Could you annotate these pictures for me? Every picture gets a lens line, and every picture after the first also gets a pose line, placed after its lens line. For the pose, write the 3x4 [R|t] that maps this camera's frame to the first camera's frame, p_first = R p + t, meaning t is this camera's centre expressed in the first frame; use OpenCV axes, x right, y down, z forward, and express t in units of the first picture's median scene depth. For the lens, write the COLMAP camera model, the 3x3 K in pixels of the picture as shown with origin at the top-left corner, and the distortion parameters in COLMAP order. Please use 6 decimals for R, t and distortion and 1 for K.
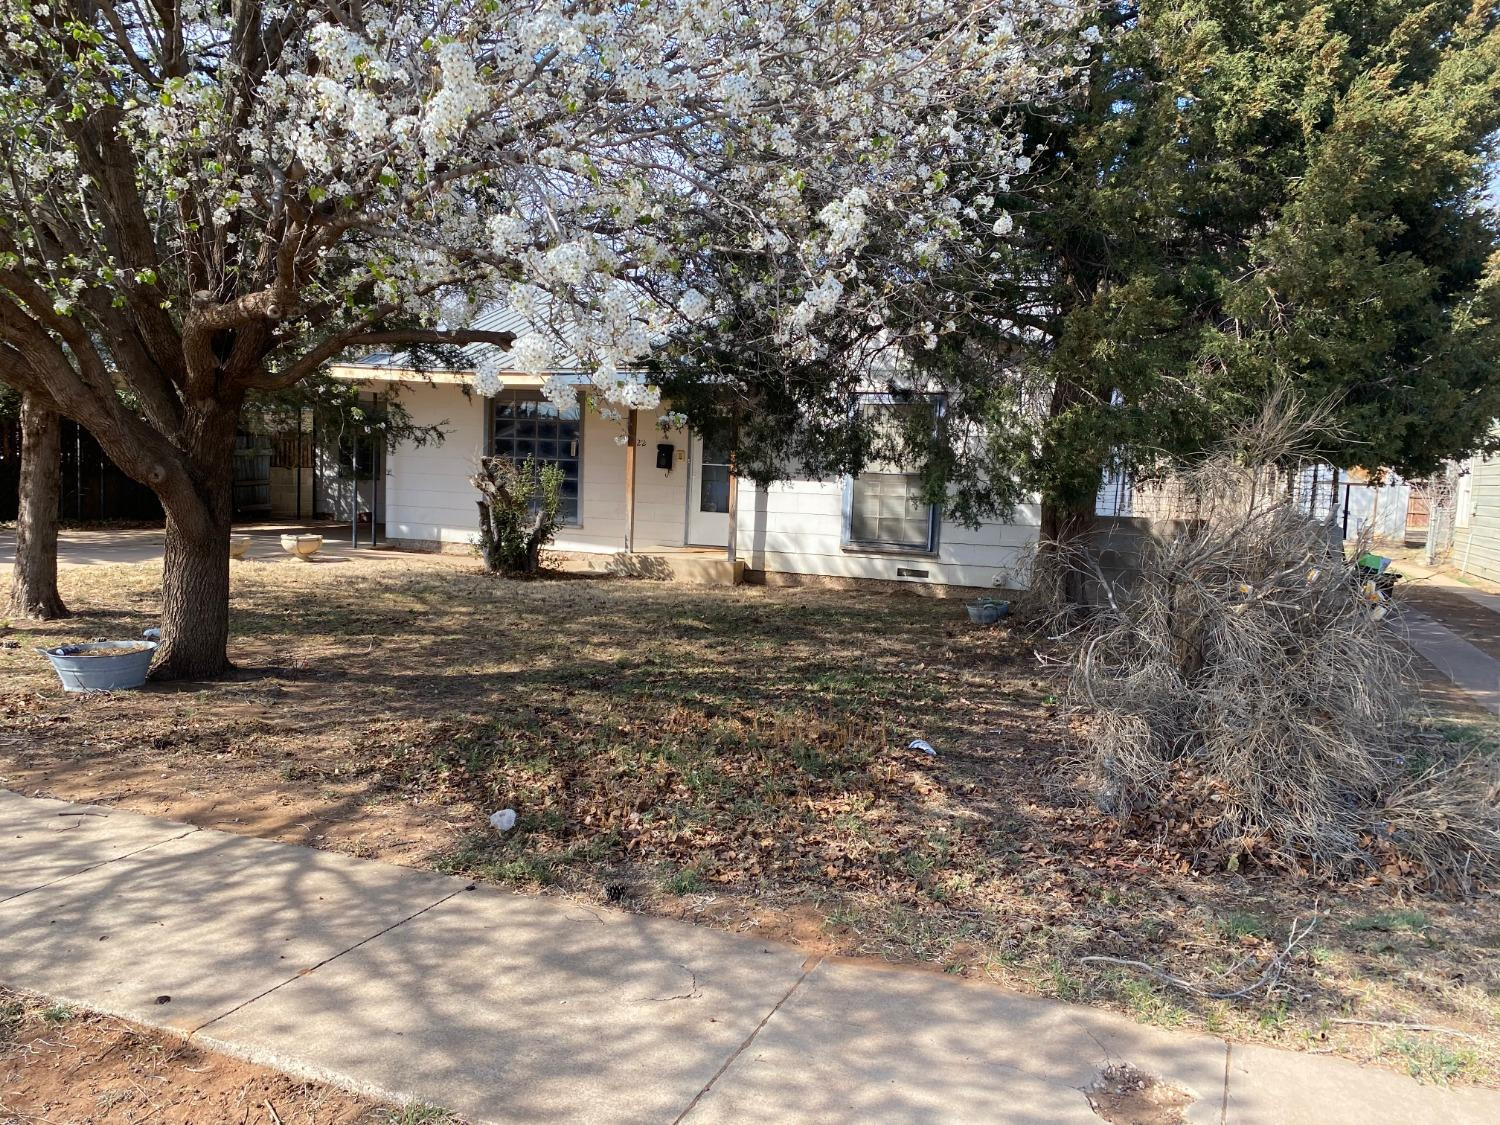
lens RADIAL K [[1148.5, 0, 797.3], [0, 1148.5, 560.5], [0, 0, 1]] dist [0.003486, -0.003104]
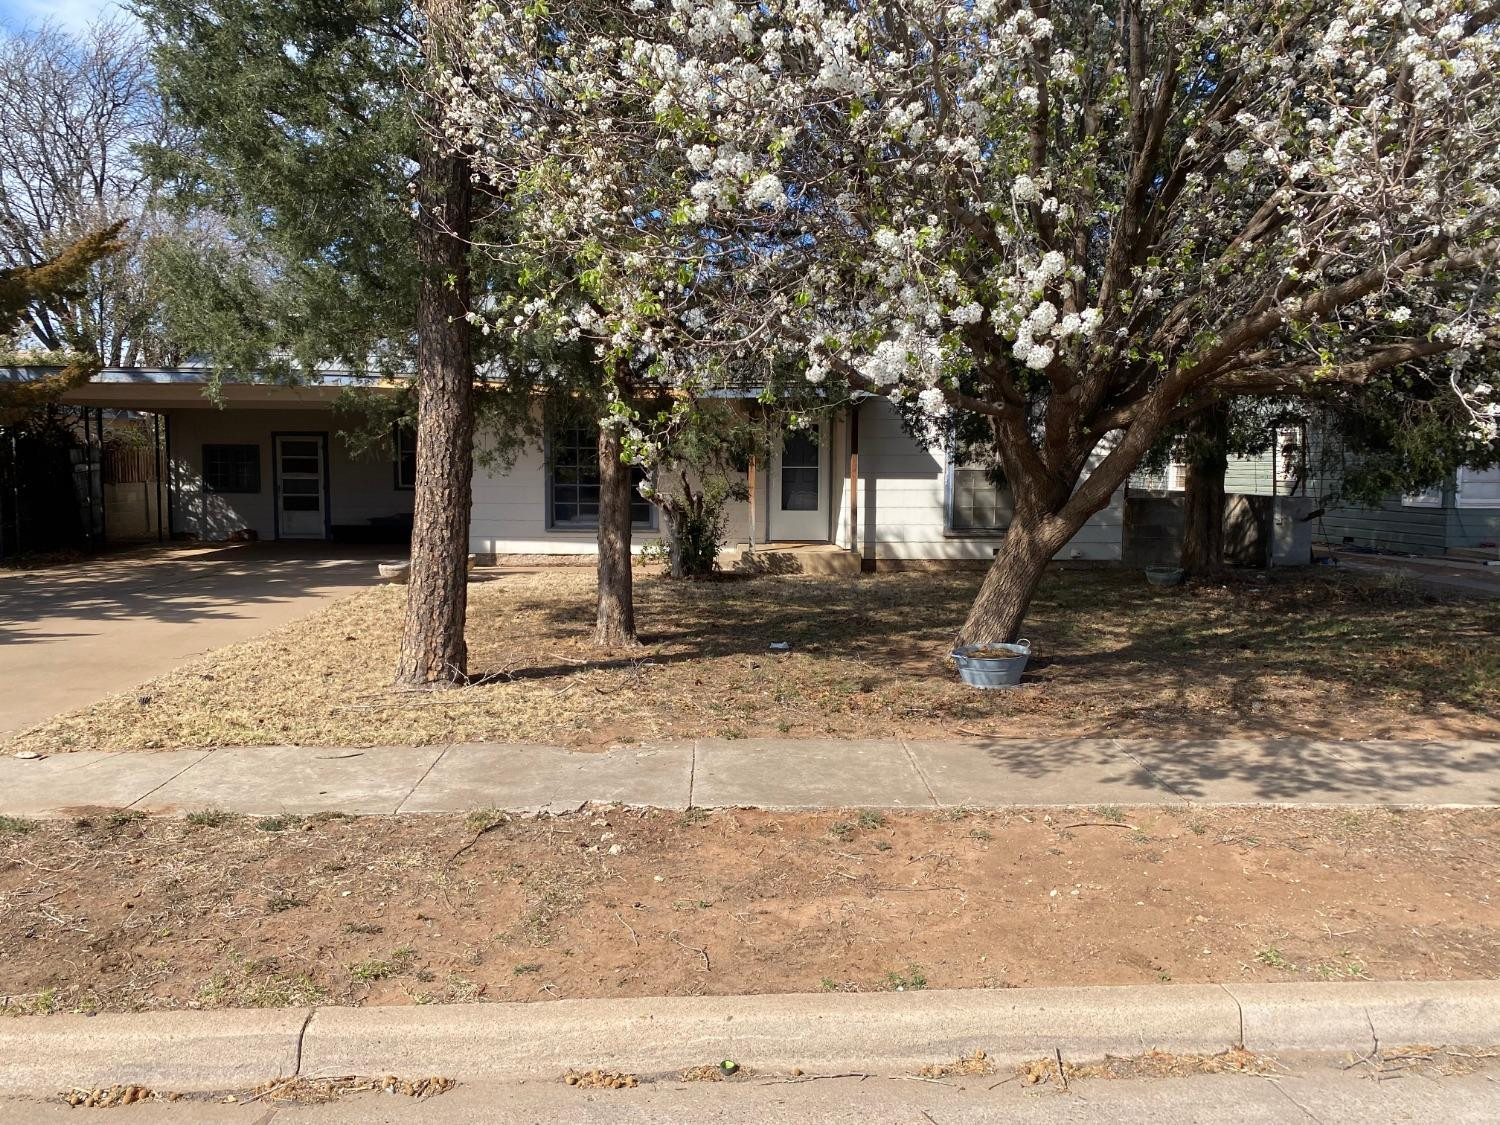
lens RADIAL K [[1148.5, 0, 797.3], [0, 1148.5, 560.5], [0, 0, 1]] dist [0.003486, -0.003104]
pose [[0.907859, -0.067921, 0.413739, -0.573648], [0.061164, 0.997689, 0.029574, -0.028268], [-0.414791, -0.001543, 0.909915, -0.009784]]
